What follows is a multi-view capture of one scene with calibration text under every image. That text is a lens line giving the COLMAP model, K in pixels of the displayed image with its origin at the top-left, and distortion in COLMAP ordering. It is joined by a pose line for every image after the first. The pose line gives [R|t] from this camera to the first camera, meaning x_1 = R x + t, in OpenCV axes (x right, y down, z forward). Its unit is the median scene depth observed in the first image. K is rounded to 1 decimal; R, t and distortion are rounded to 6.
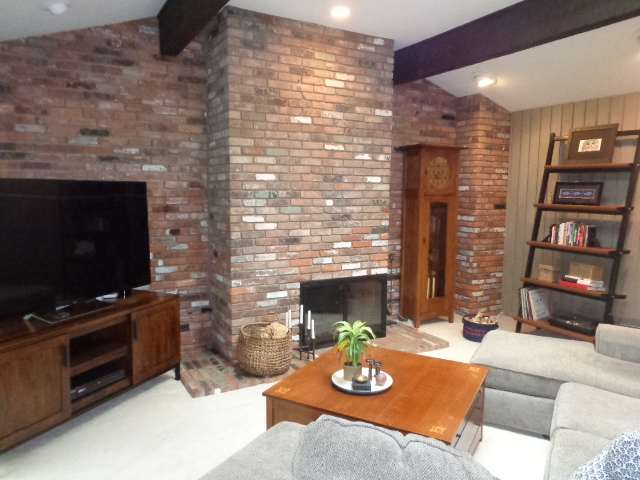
lens RADIAL K [[478.5, 0, 323.2], [0, 478.5, 241.0], [0, 0, 1]] dist [-0.002579, 0.008810]
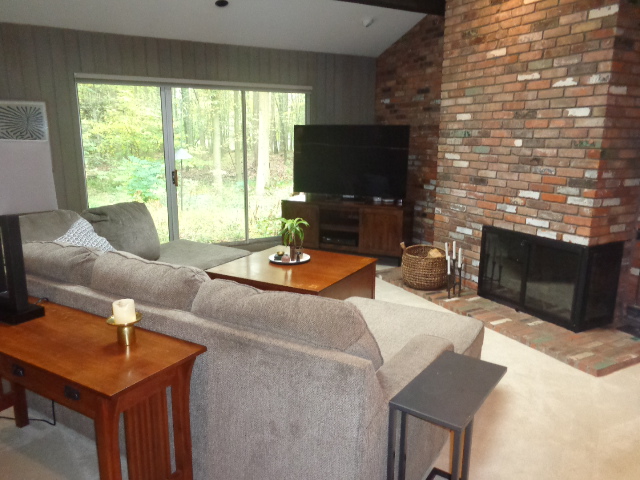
lens RADIAL K [[478.5, 0, 322.5], [0, 478.5, 240.0], [0, 0, 1]] dist [-0.002579, 0.008810]
pose [[-0.012959, 0.202275, -0.979243, 0.962473], [-0.118604, 0.972101, 0.202369, -0.044577], [0.992857, 0.118765, 0.011394, 0.693410]]
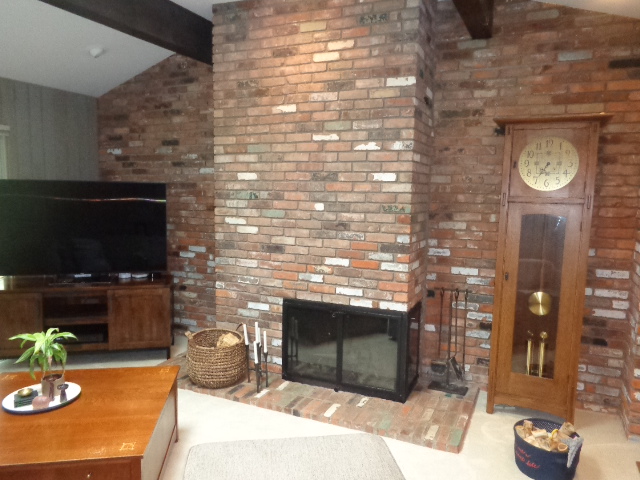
lens RADIAL K [[478.5, 0, 320.1], [0, 478.5, 241.2], [0, 0, 1]] dist [-0.002579, 0.008810]
pose [[0.599082, 0.083738, -0.796297, 0.696128], [-0.099620, 0.994584, 0.029641, -0.049409], [0.794467, 0.061570, 0.604179, 0.548885]]
